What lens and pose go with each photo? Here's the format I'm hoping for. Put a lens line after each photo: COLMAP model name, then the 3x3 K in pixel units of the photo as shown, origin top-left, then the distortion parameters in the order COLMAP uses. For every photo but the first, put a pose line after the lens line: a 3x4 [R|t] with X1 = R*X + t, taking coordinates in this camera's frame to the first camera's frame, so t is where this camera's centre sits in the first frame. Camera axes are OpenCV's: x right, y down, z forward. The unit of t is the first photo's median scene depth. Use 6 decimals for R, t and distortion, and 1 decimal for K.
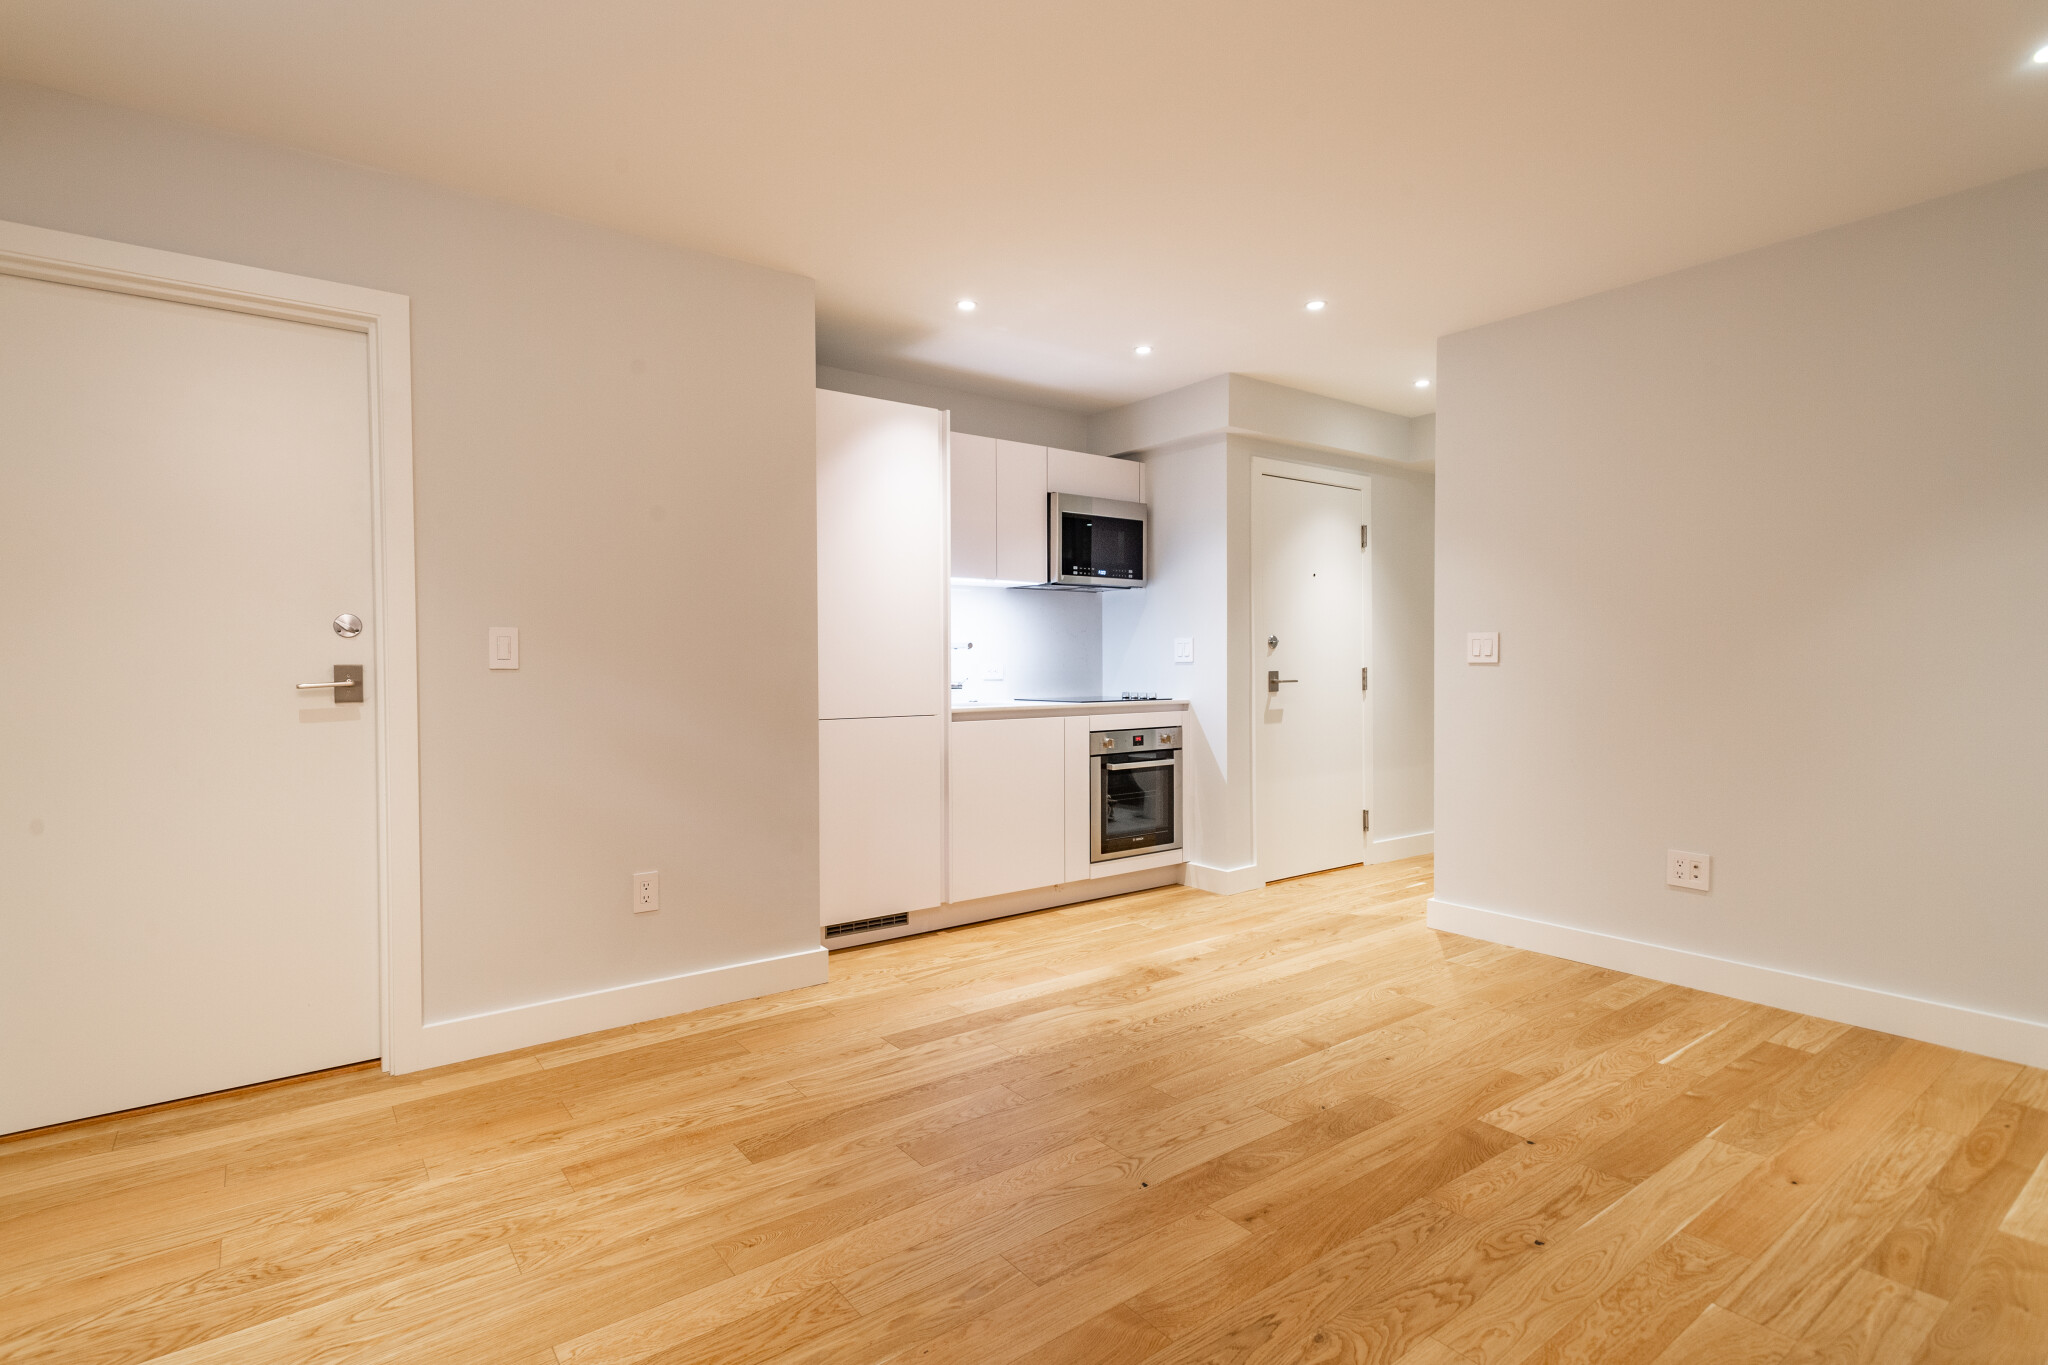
lens RADIAL K [[977.1, 0, 999.5], [0, 977.1, 679.3], [0, 0, 1]] dist [0.017908, -0.008480]
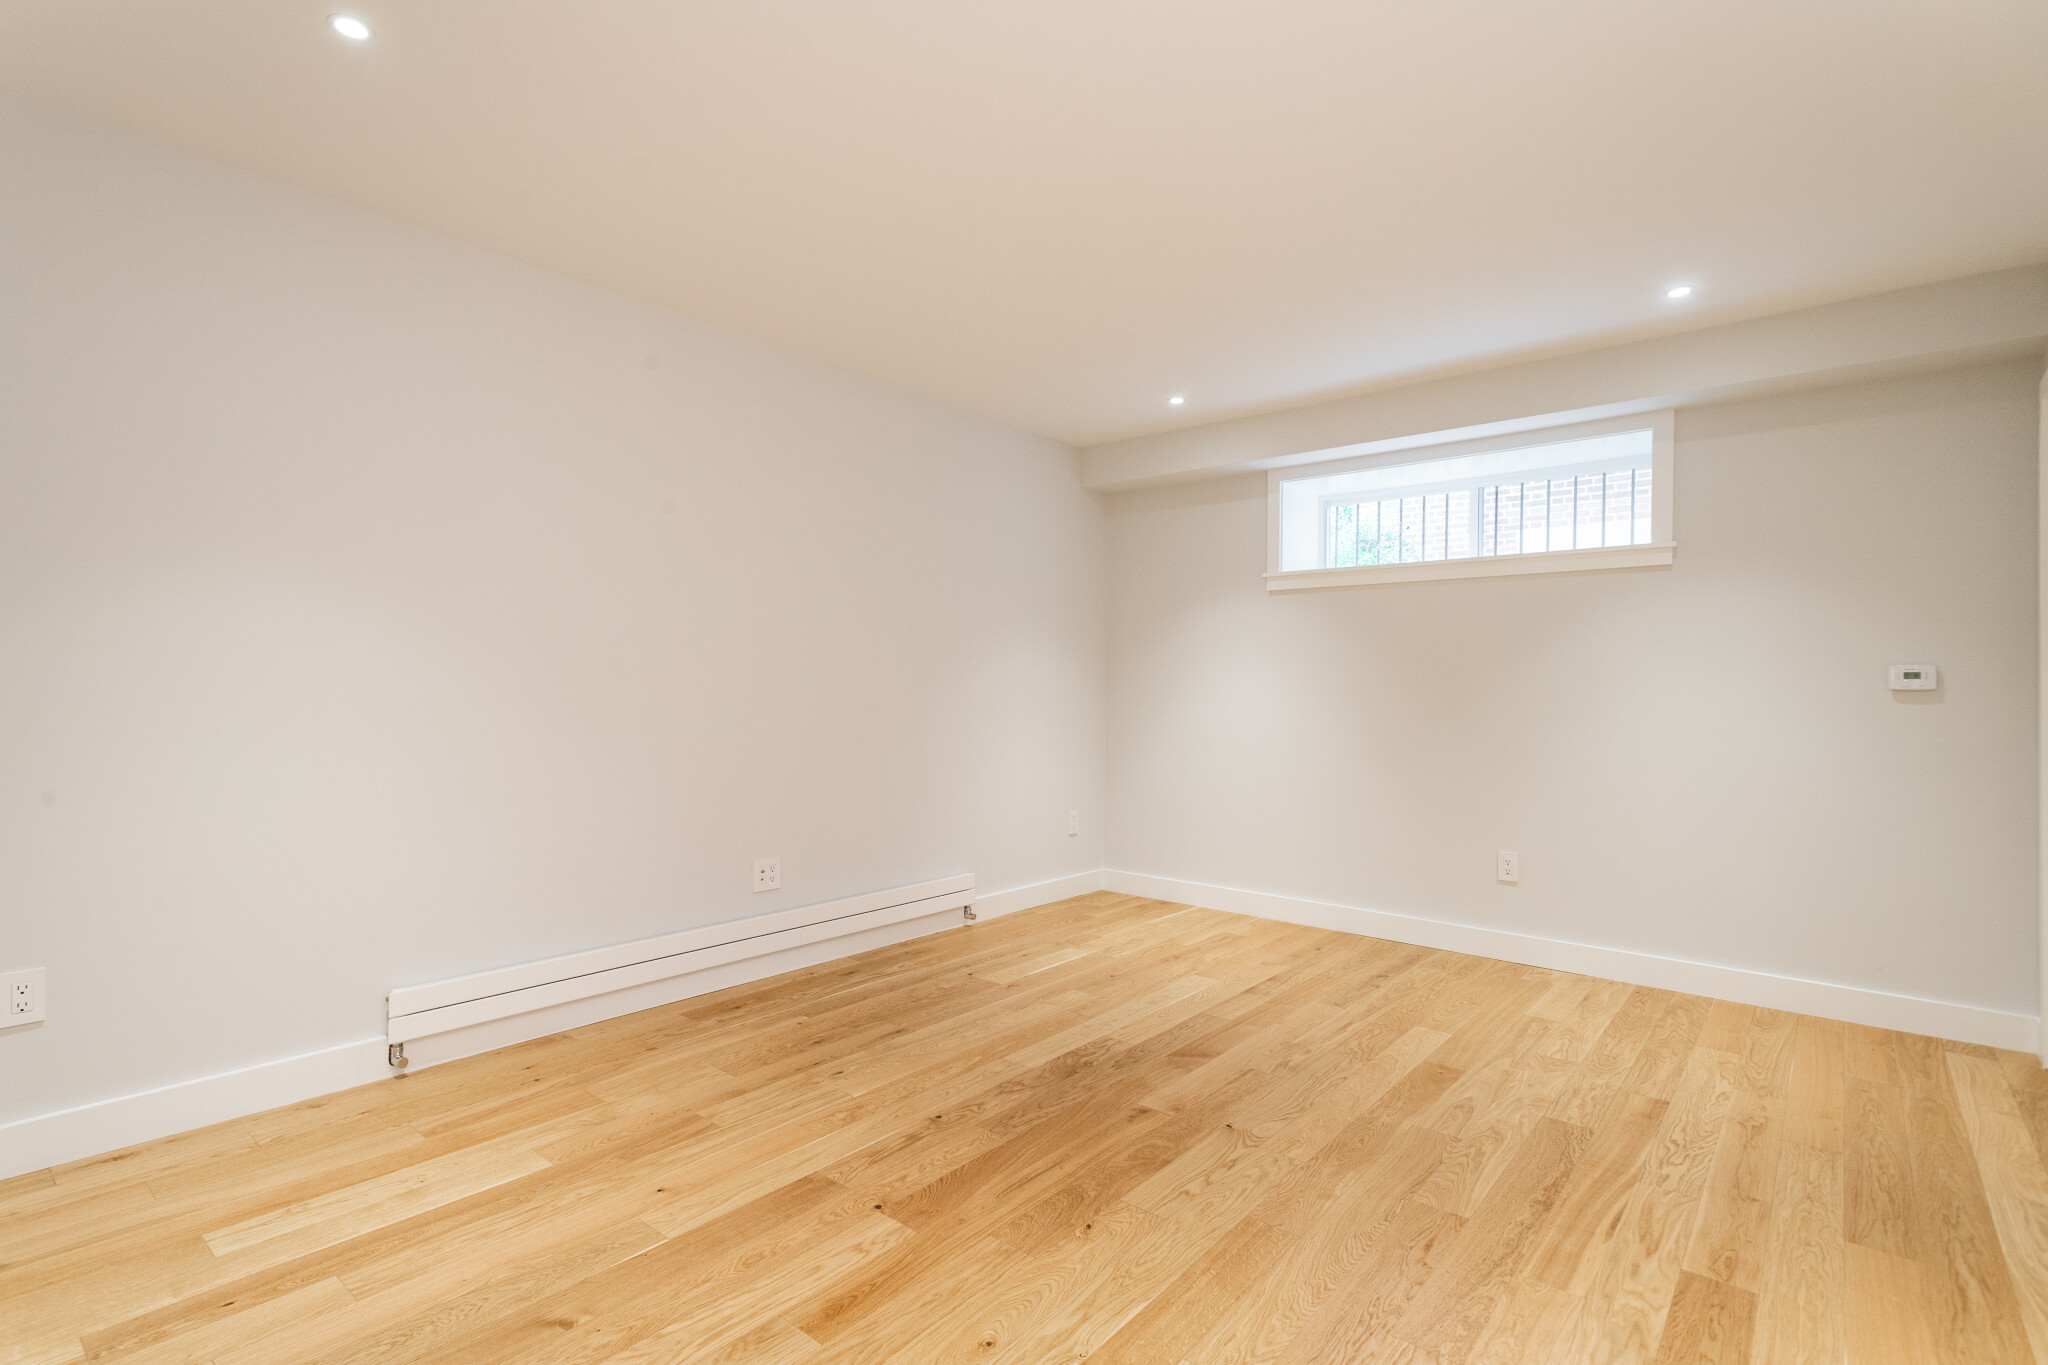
lens RADIAL K [[977.1, 0, 999.5], [0, 977.1, 679.3], [0, 0, 1]] dist [0.017908, -0.008480]
pose [[-0.973929, -0.007681, -0.226721, 0.429776], [-0.010052, 0.999906, 0.009307, -0.027365], [0.226629, 0.011343, -0.973915, 1.290437]]
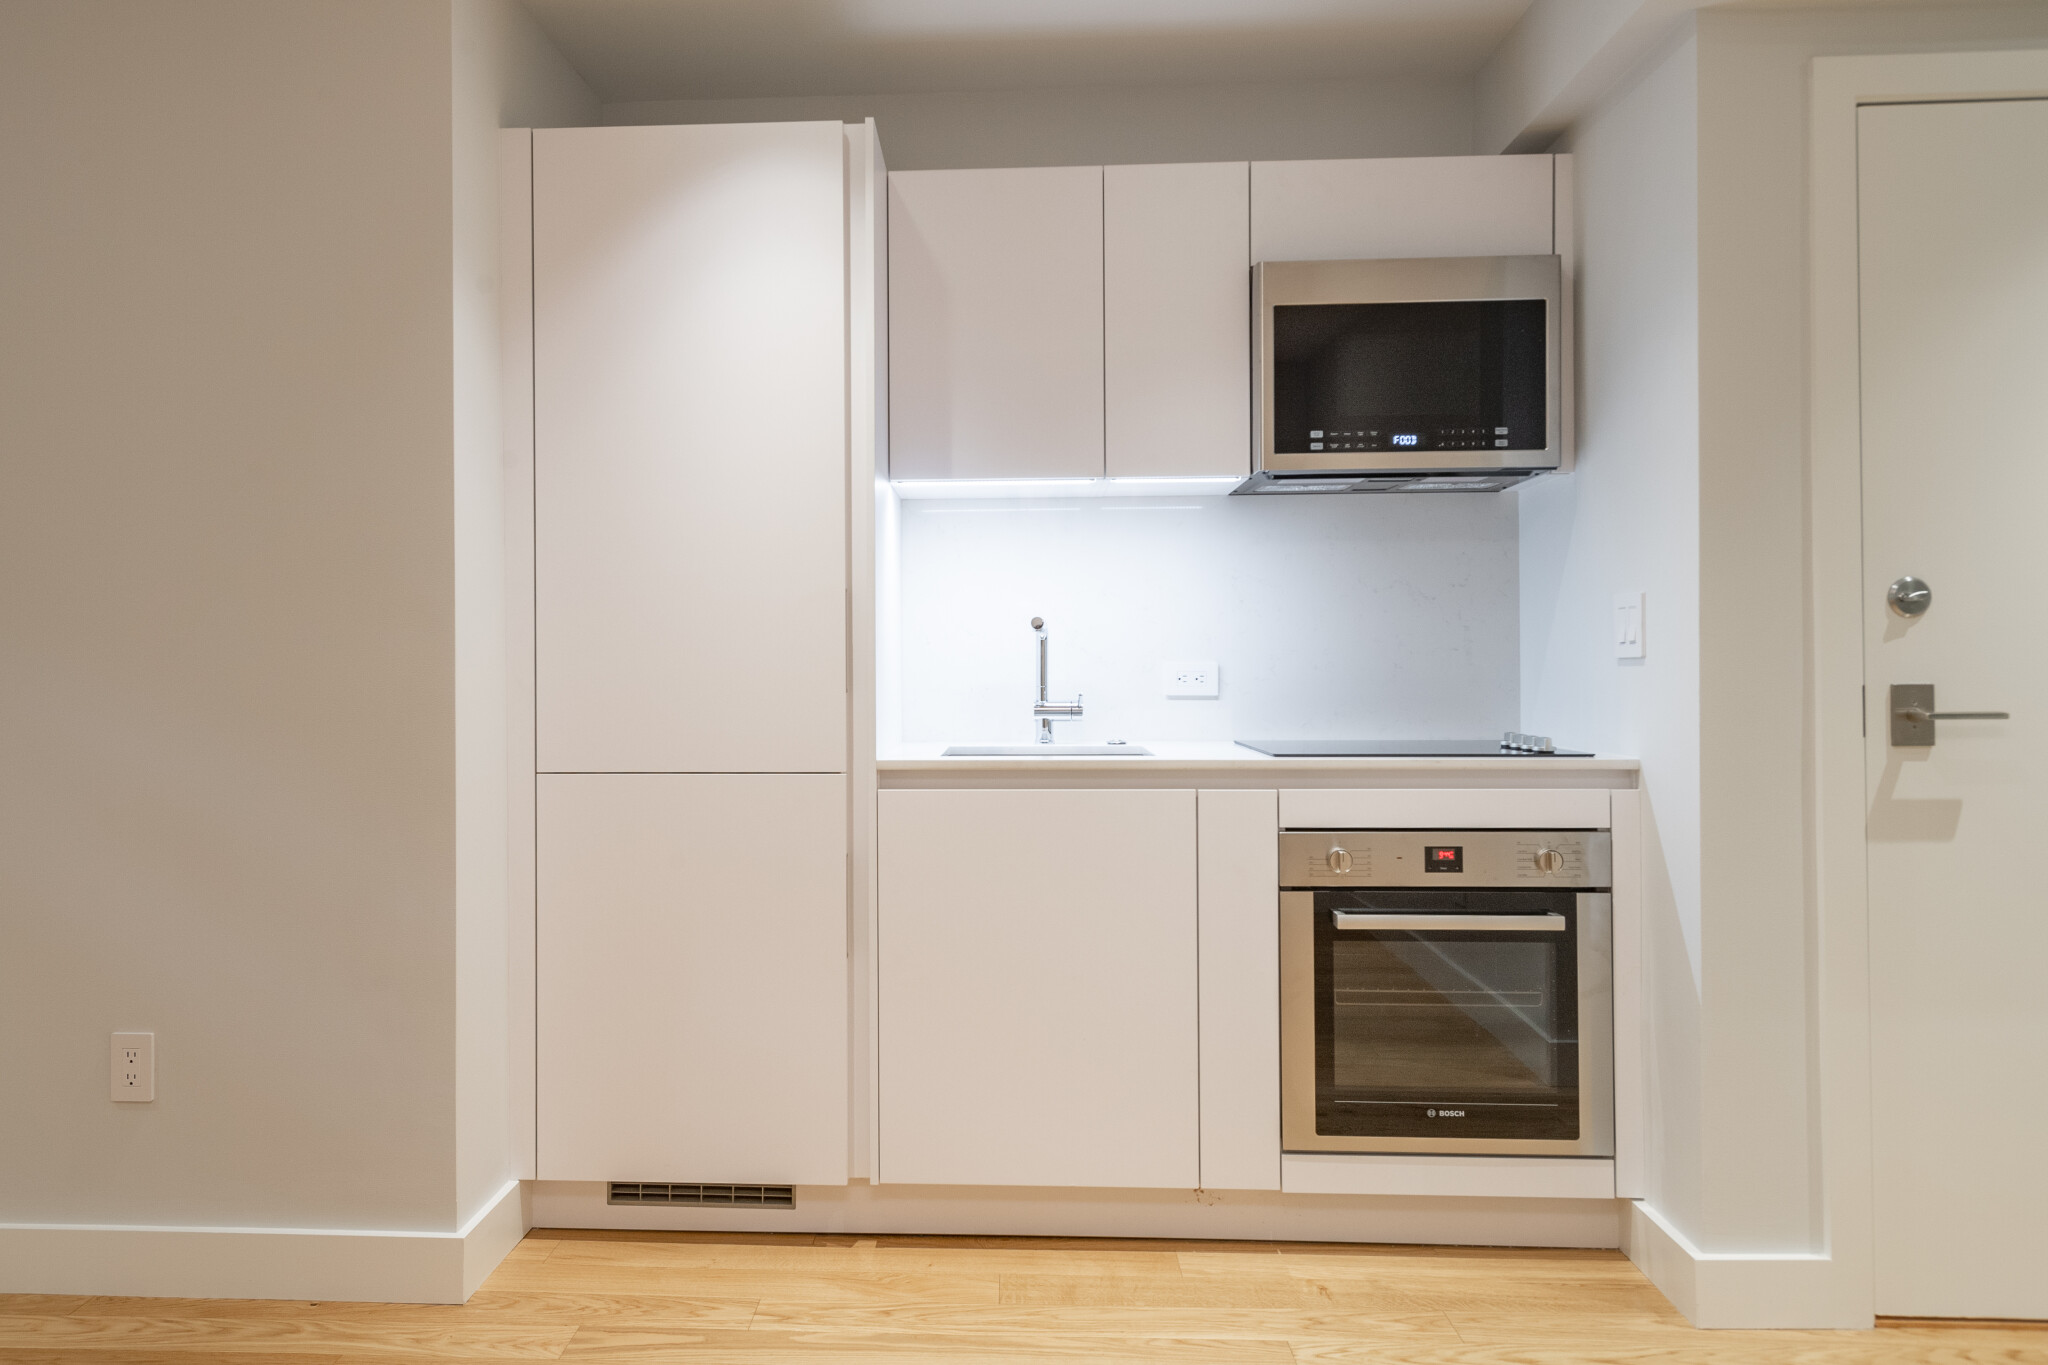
lens RADIAL K [[1462.8, 0, 1024.9], [0, 1462.8, 653.3], [0, 0, 1]] dist [0.050153, -0.046310]
pose [[0.771253, -0.003202, -0.636521, 0.528372], [-0.009102, 0.999830, -0.016059, -0.011734], [0.636464, 0.018180, 0.771092, 0.600857]]
